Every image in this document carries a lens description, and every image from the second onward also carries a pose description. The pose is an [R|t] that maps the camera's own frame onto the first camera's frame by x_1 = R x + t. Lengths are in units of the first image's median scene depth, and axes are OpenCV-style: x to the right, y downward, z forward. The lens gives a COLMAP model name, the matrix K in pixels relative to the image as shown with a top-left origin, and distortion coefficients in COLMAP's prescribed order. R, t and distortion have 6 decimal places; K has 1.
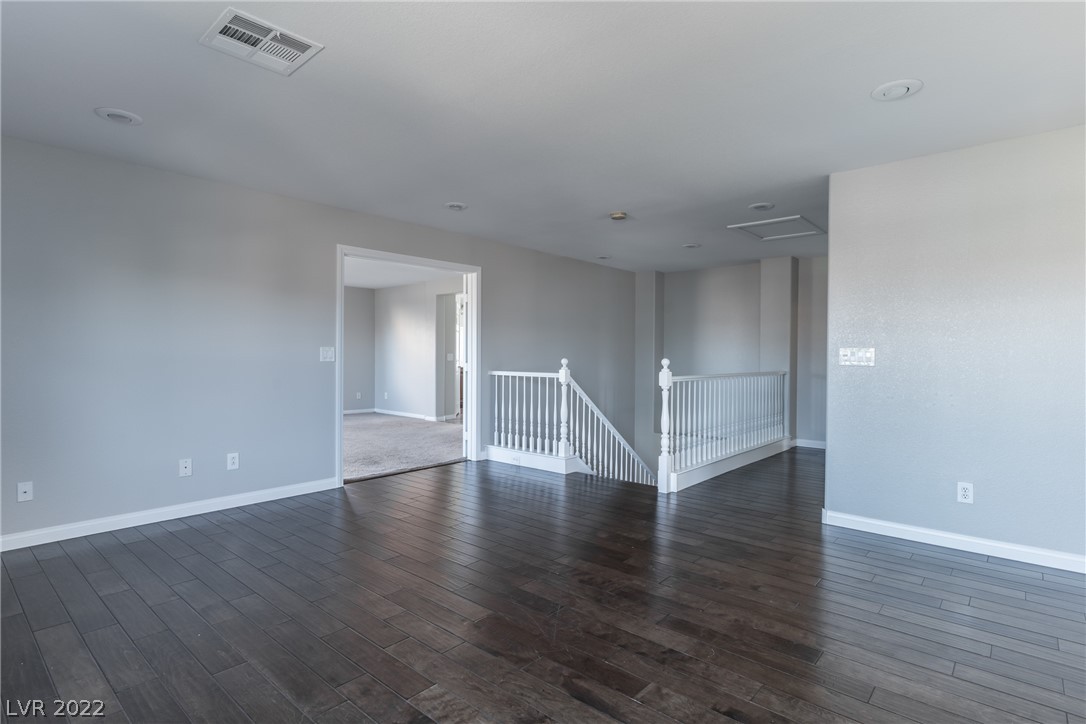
lens RADIAL K [[553.0, 0, 545.1], [0, 553.0, 359.9], [0, 0, 1]] dist [-0.000706, 0.000285]
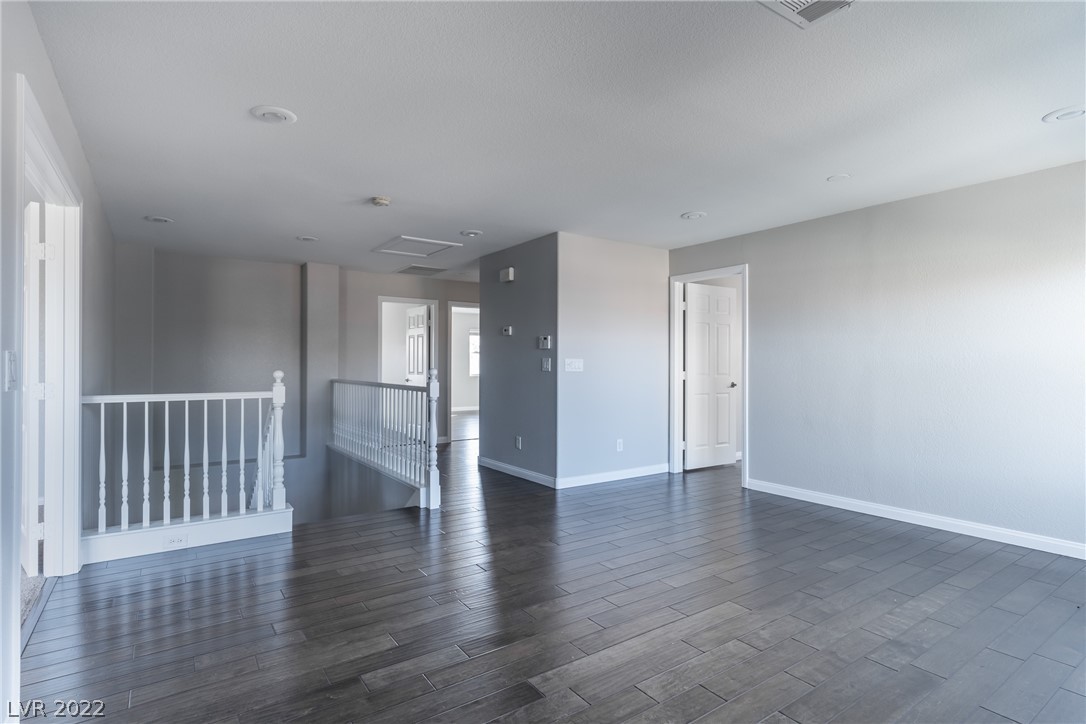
lens RADIAL K [[555.1, 0, 545.6], [0, 555.1, 364.3], [0, 0, 1]] dist [-0.003813, 0.000226]
pose [[0.239116, -0.002309, 0.970988, -0.575301], [0.014200, 0.999899, -0.001119, -0.004907], [-0.970887, 0.014055, 0.239124, 0.496211]]
